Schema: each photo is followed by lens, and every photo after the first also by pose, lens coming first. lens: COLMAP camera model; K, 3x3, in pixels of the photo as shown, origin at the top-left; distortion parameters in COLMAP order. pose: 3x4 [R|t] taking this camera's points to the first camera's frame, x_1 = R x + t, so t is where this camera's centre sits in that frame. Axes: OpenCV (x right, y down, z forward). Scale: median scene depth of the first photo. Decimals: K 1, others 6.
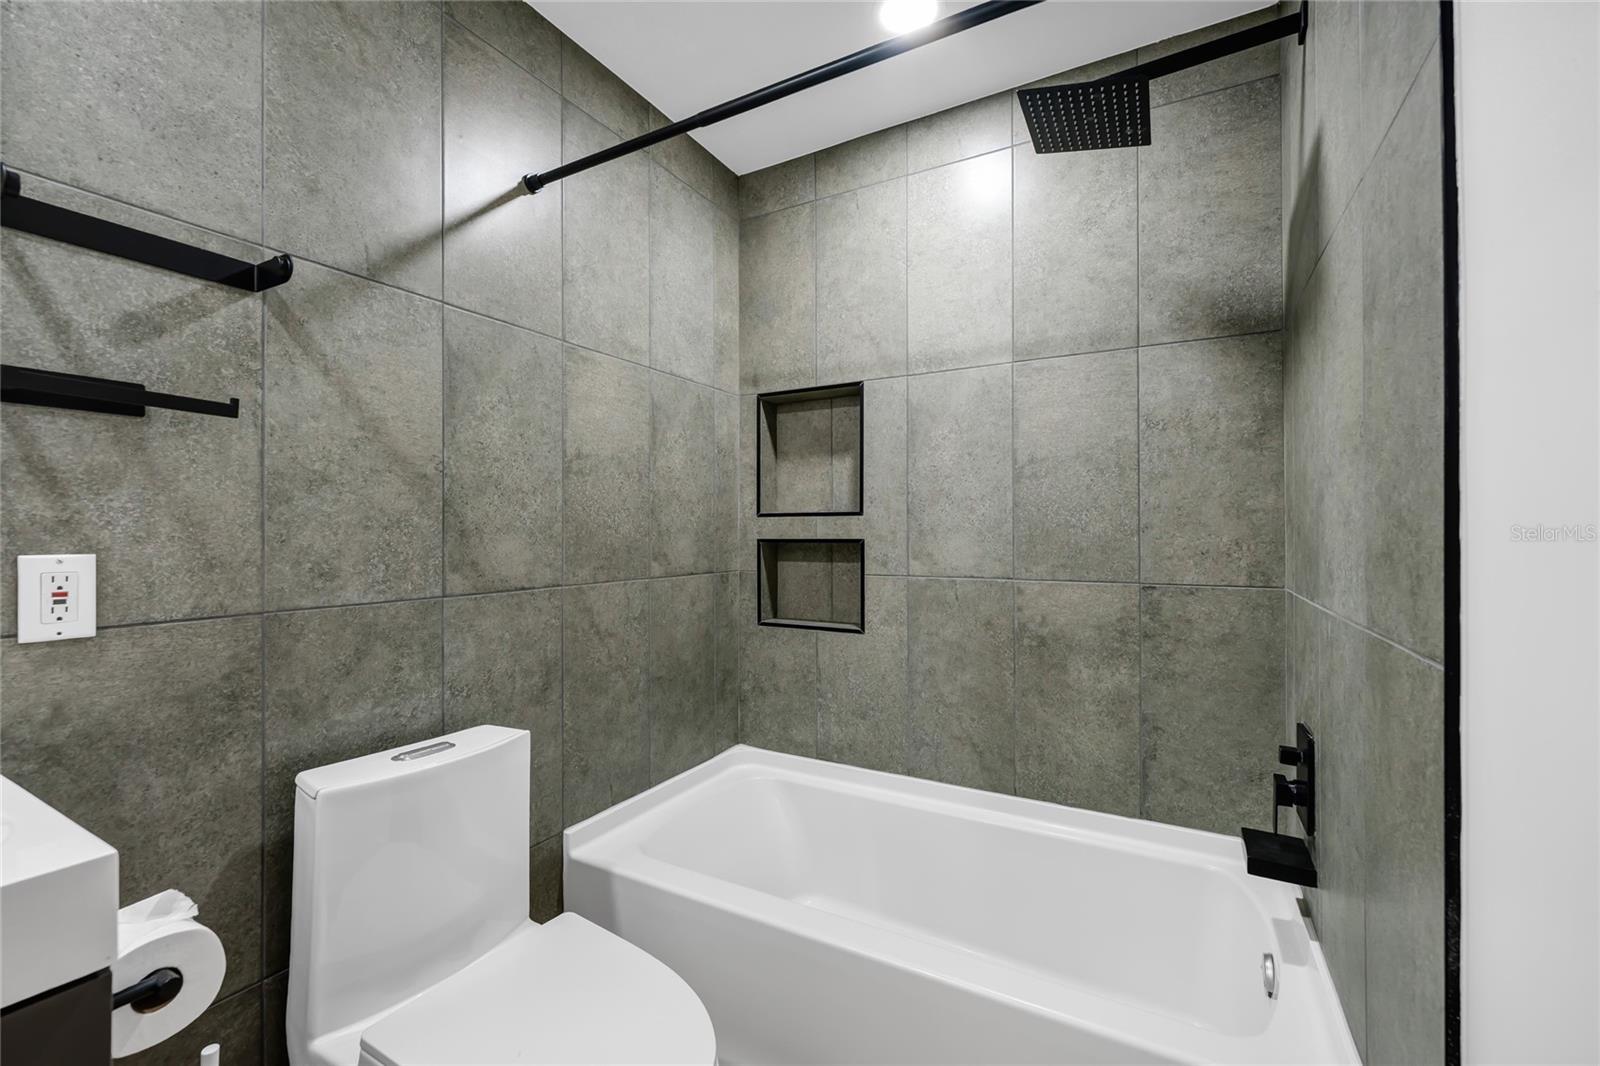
lens RADIAL K [[655.3, 0, 802.7], [0, 655.3, 534.0], [0, 0, 1]] dist [-0.002083, -0.000289]
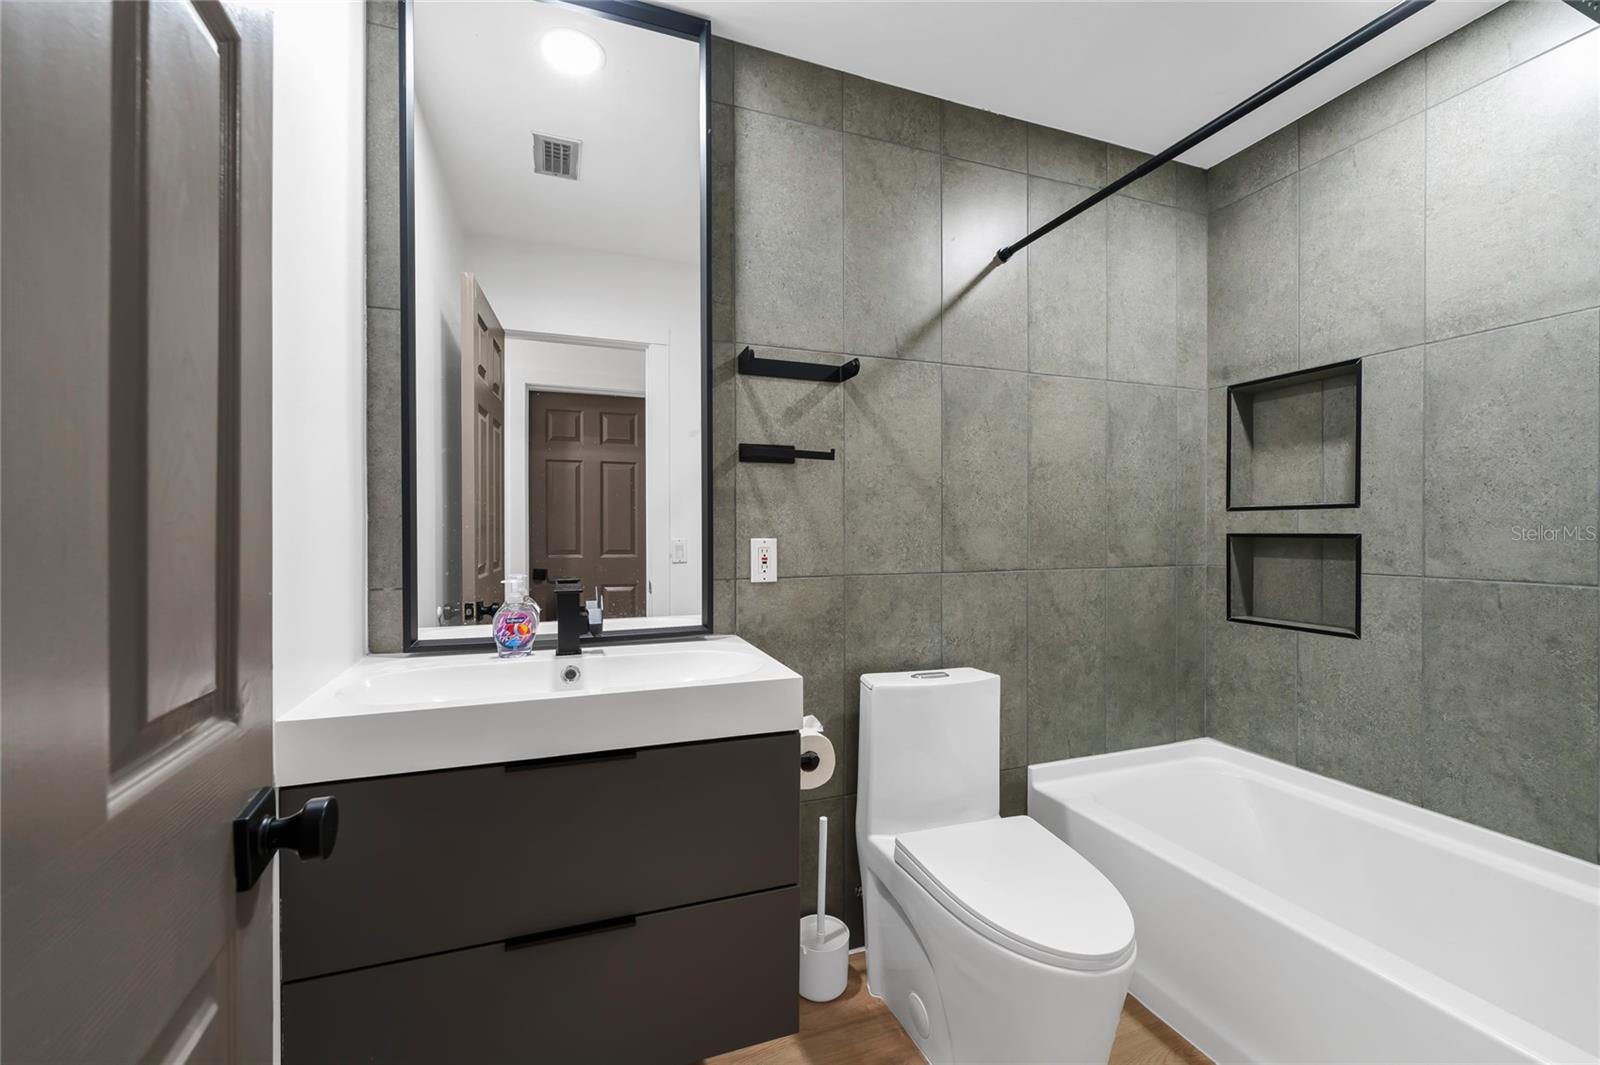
lens RADIAL K [[671.2, 0, 805.8], [0, 671.2, 529.3], [0, 0, 1]] dist [-0.001367, 0.000008]
pose [[0.762200, 0.000437, -0.647342, 0.116983], [-0.000725, 1.000000, -0.000178, 0.002373], [0.647342, 0.000604, 0.762200, -0.208641]]
